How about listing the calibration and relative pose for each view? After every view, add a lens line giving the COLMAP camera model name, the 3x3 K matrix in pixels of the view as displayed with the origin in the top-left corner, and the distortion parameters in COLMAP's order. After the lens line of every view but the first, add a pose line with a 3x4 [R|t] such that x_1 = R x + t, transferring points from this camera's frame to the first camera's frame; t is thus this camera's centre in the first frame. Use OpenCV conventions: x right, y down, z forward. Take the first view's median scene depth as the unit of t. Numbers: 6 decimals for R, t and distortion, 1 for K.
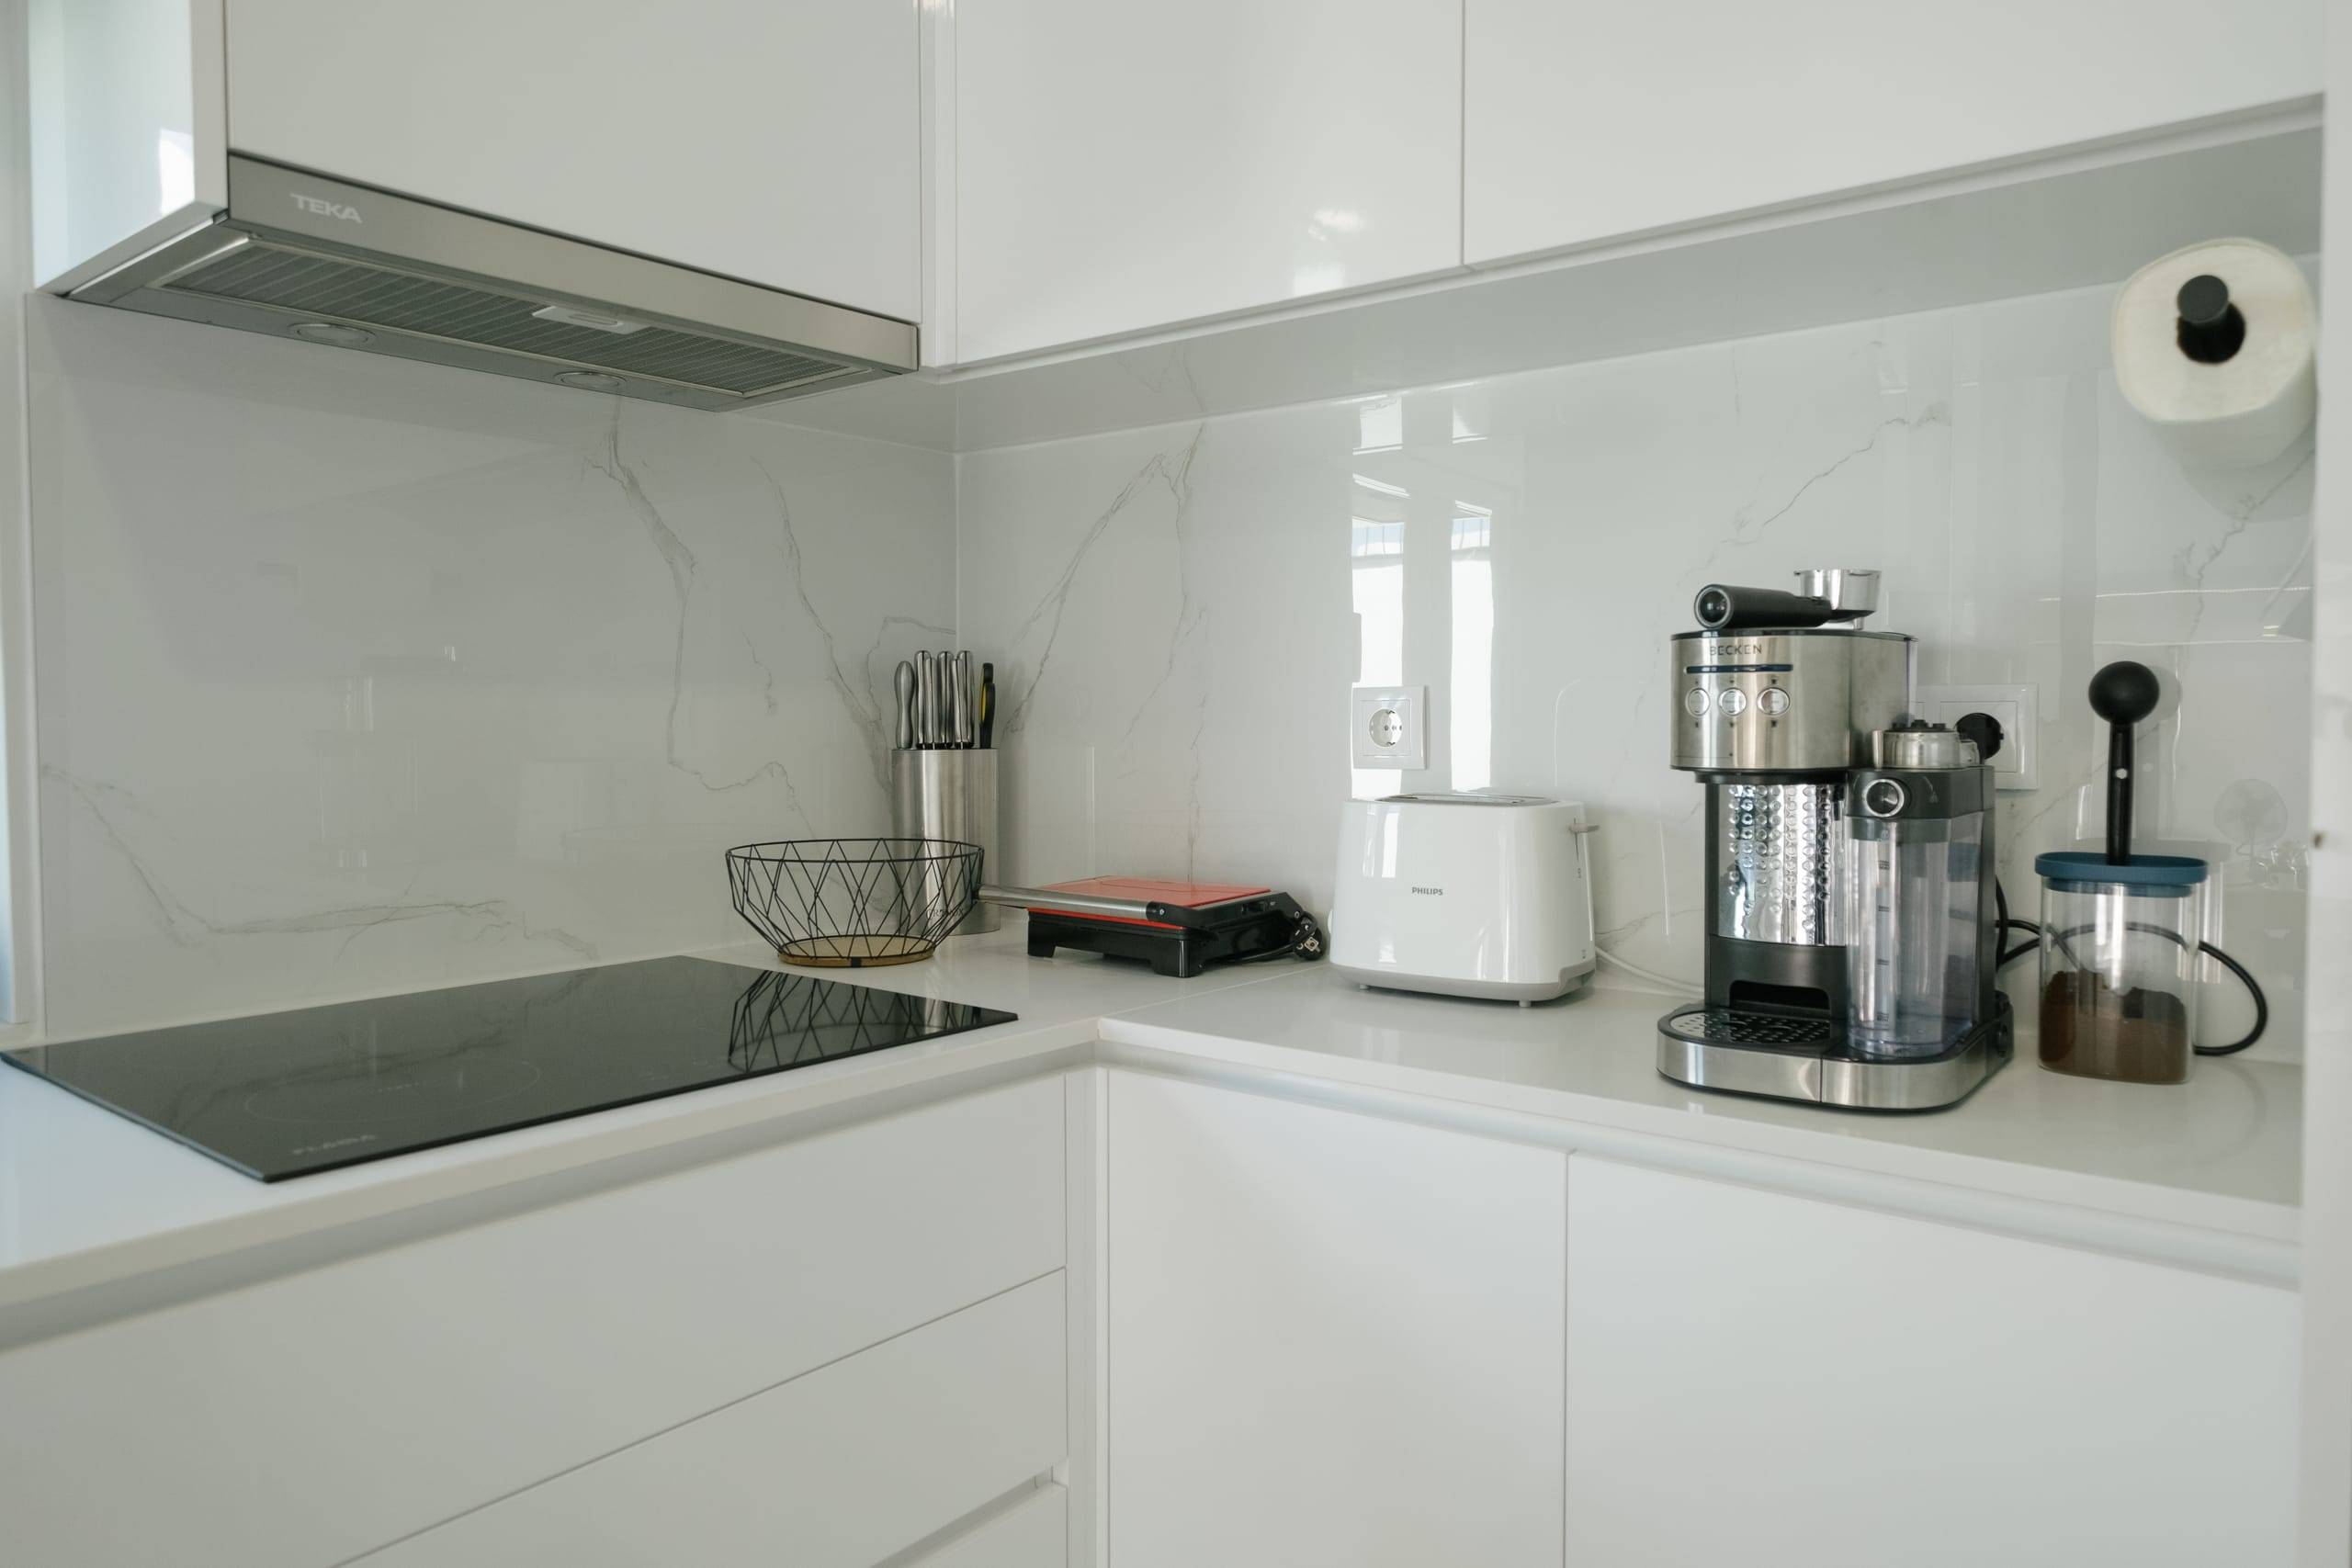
lens RADIAL K [[1712.0, 0, 1141.0], [0, 1712.0, 744.5], [0, 0, 1]] dist [-0.000282, 0.003673]
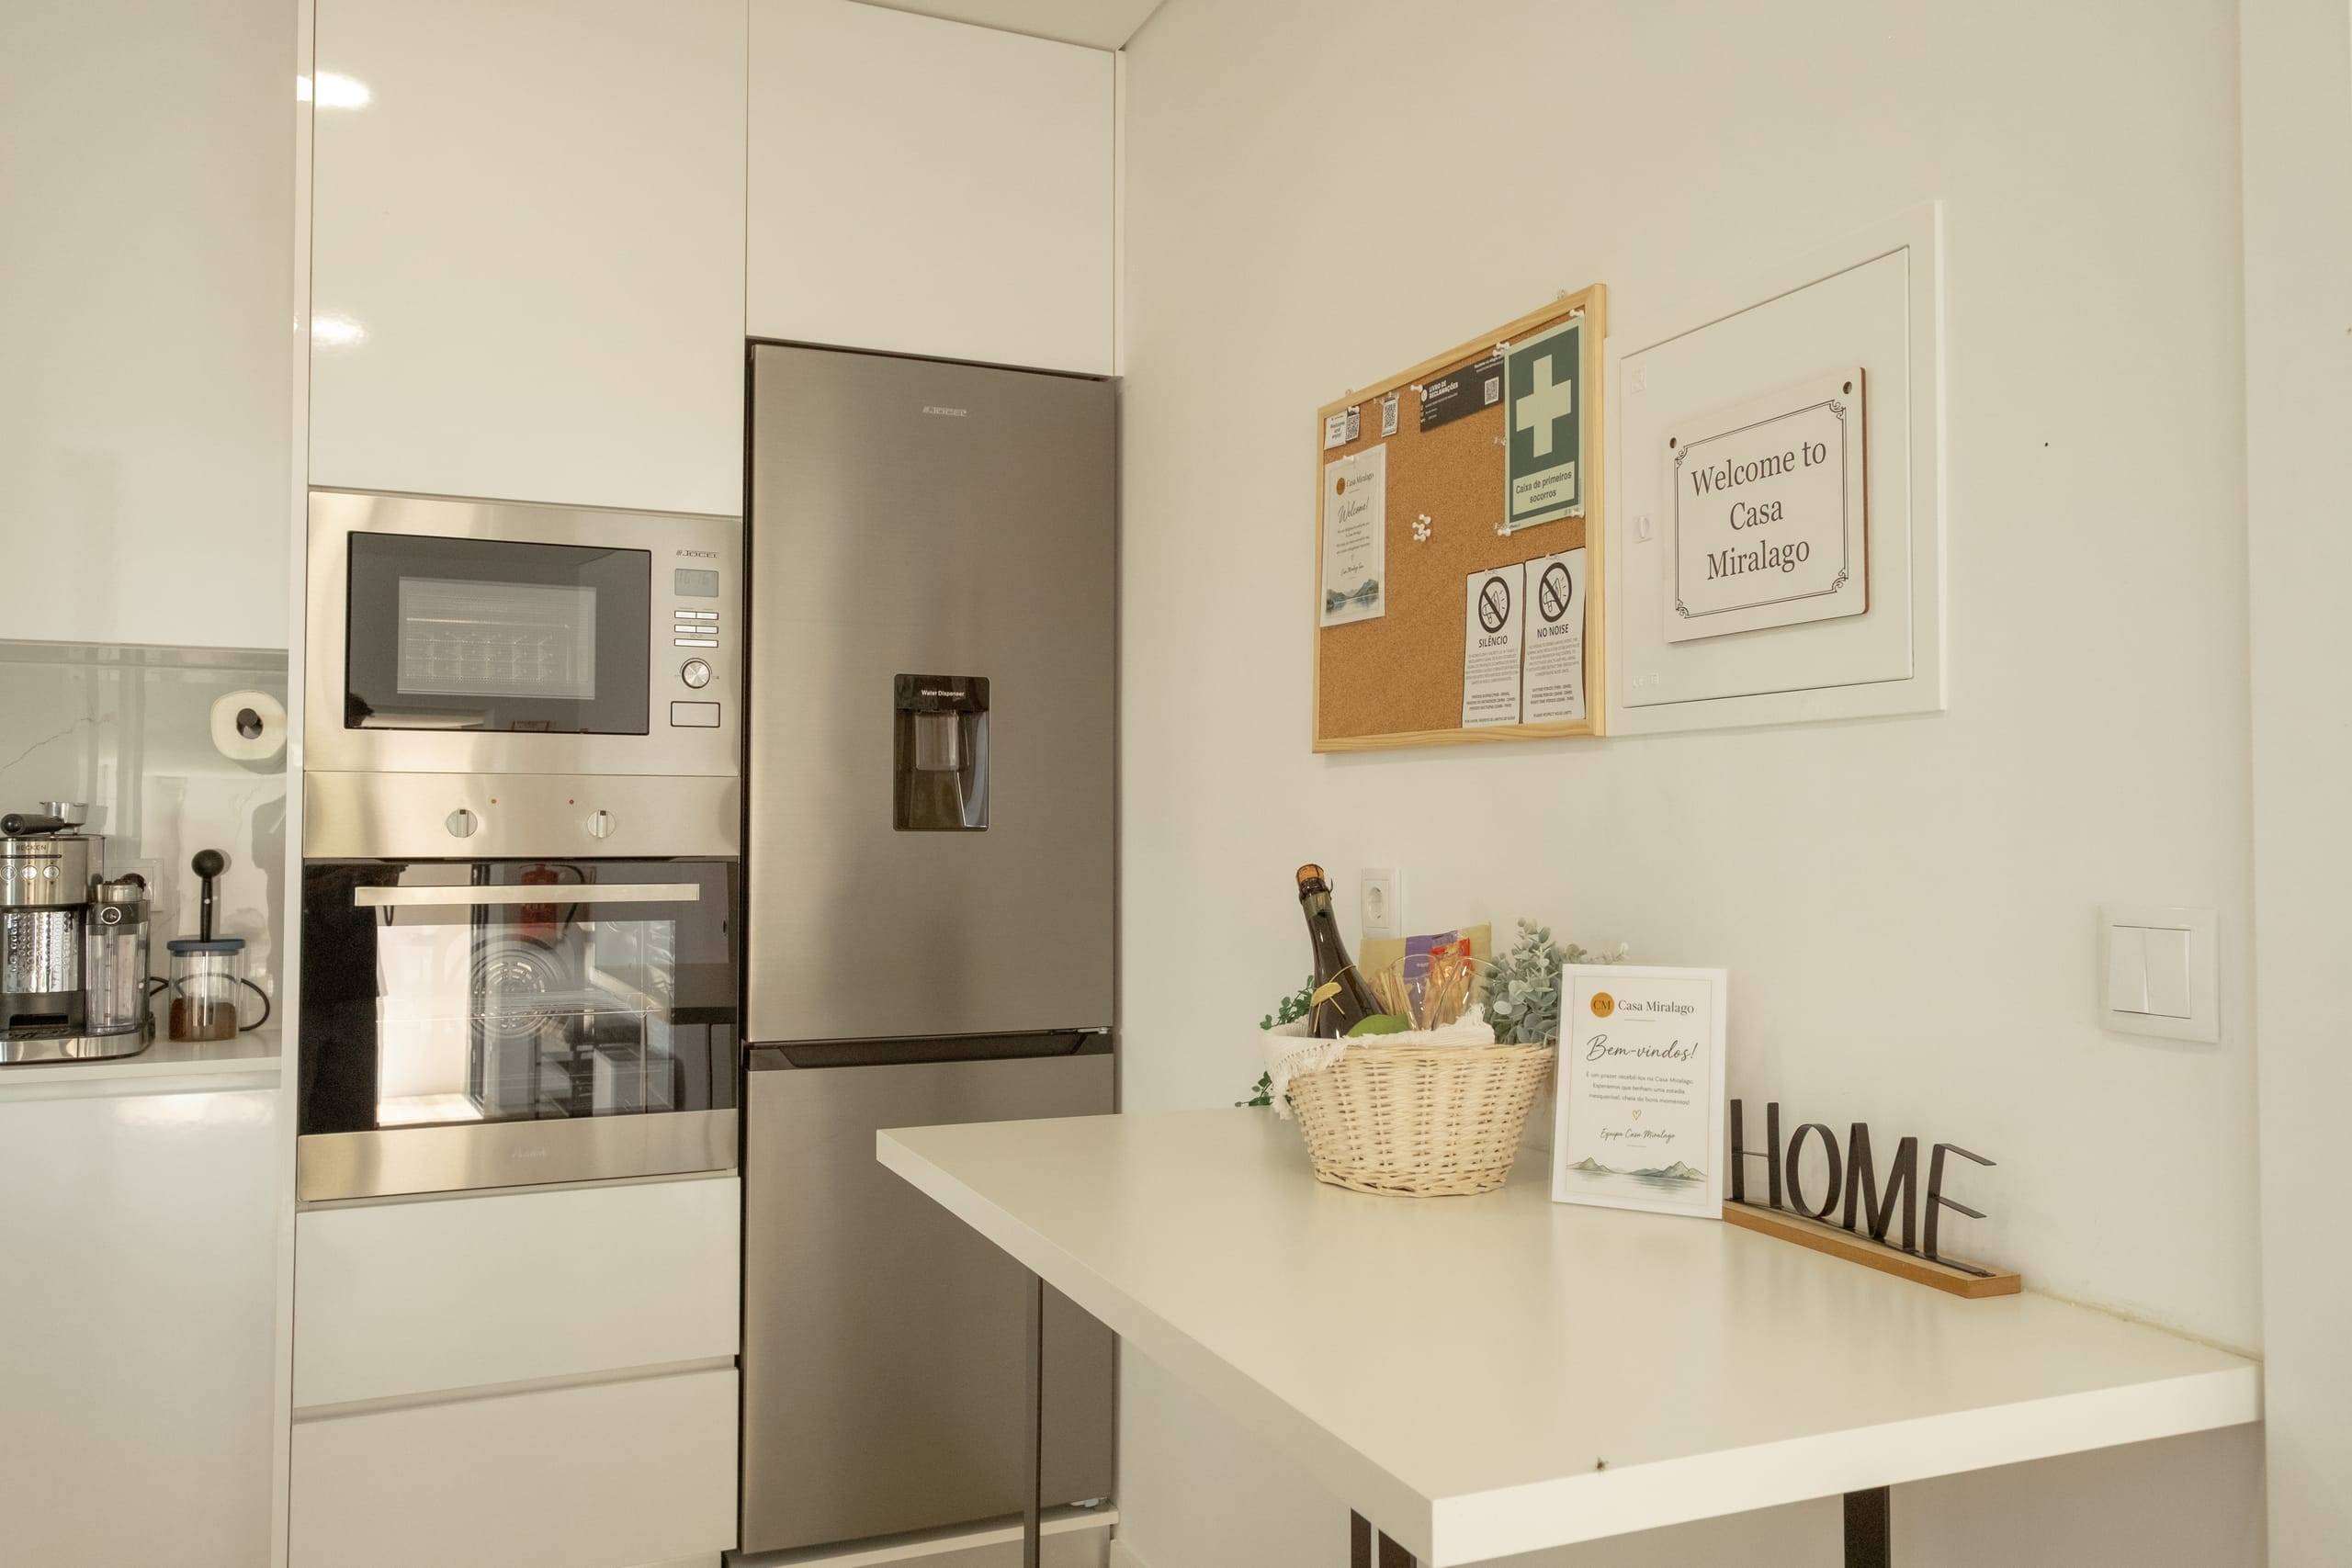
lens RADIAL K [[1712.0, 0, 1141.0], [0, 1712.0, 744.5], [0, 0, 1]] dist [-0.000282, 0.003673]
pose [[0.502399, 0.040923, 0.863667, -0.697320], [0.028339, 0.997563, -0.063753, -0.008963], [-0.864172, 0.056505, 0.500015, -1.088580]]
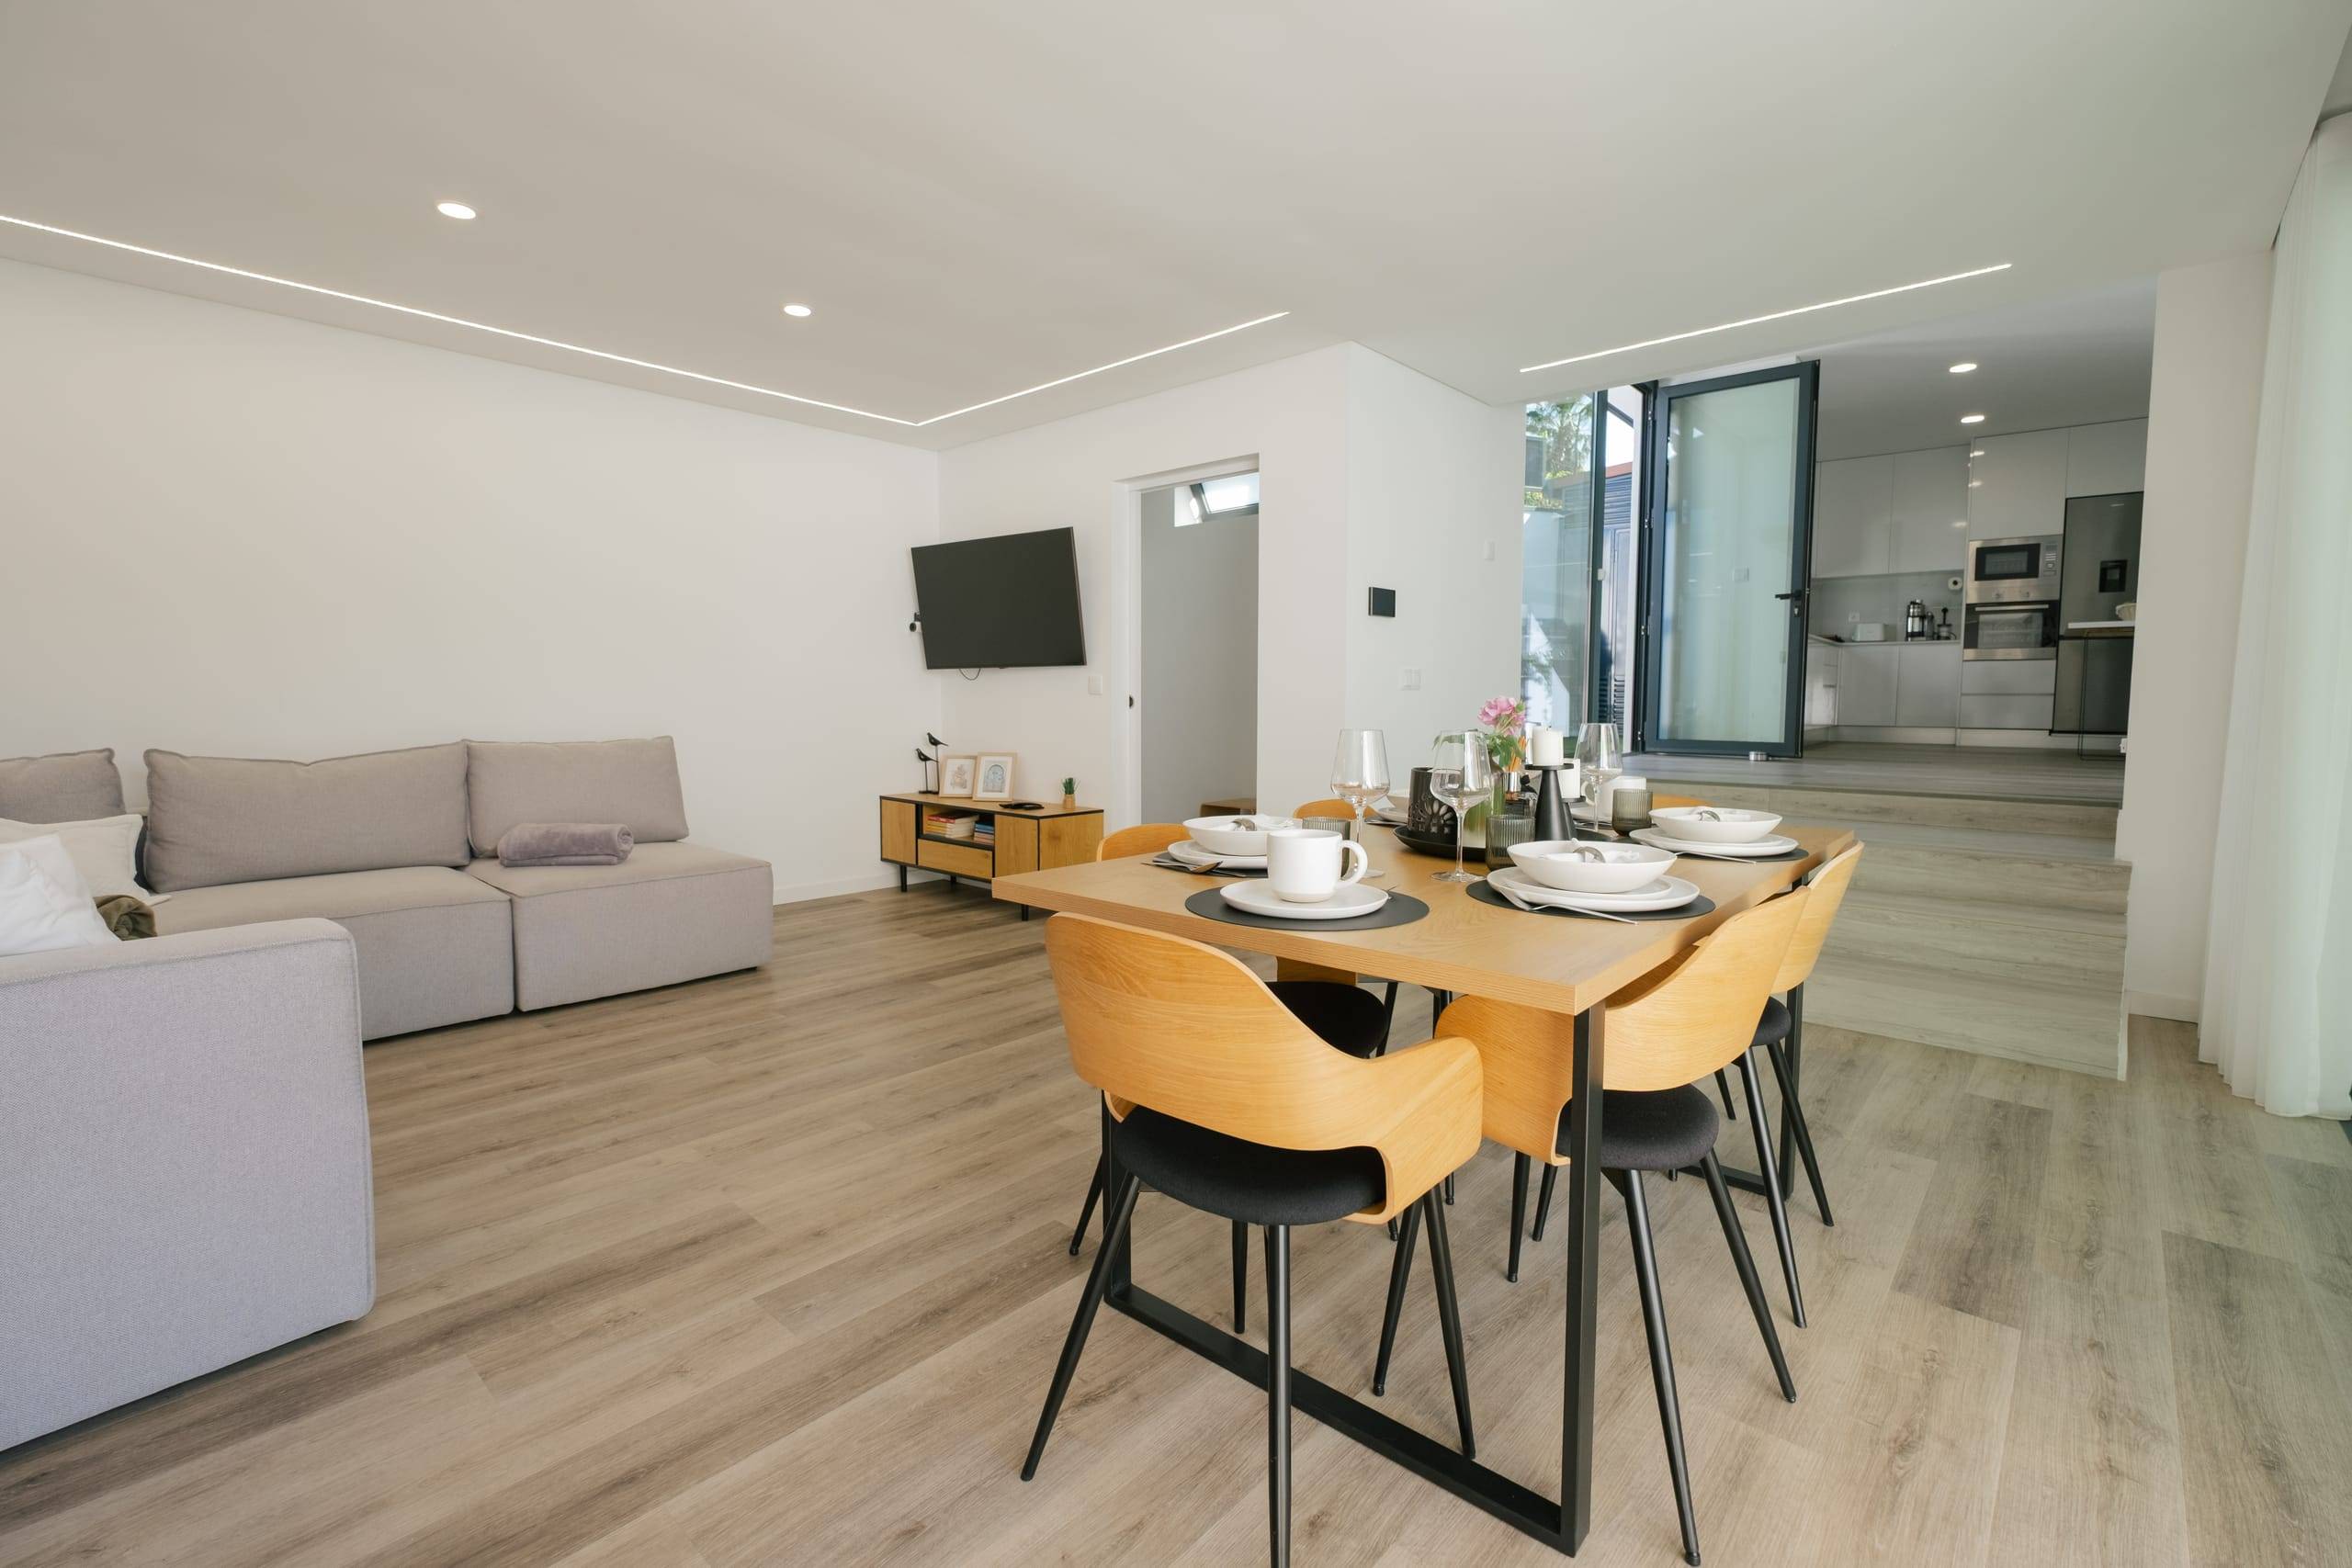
lens RADIAL K [[1018.8, 0, 1166.1], [0, 1018.8, 774.0], [0, 0, 1]] dist [-0.006536, 0.000259]
pose [[0.997797, 0.008997, -0.065723, -4.270725], [-0.006027, 0.998958, 0.045243, 0.805207], [0.066061, -0.044747, 0.996812, -6.313373]]
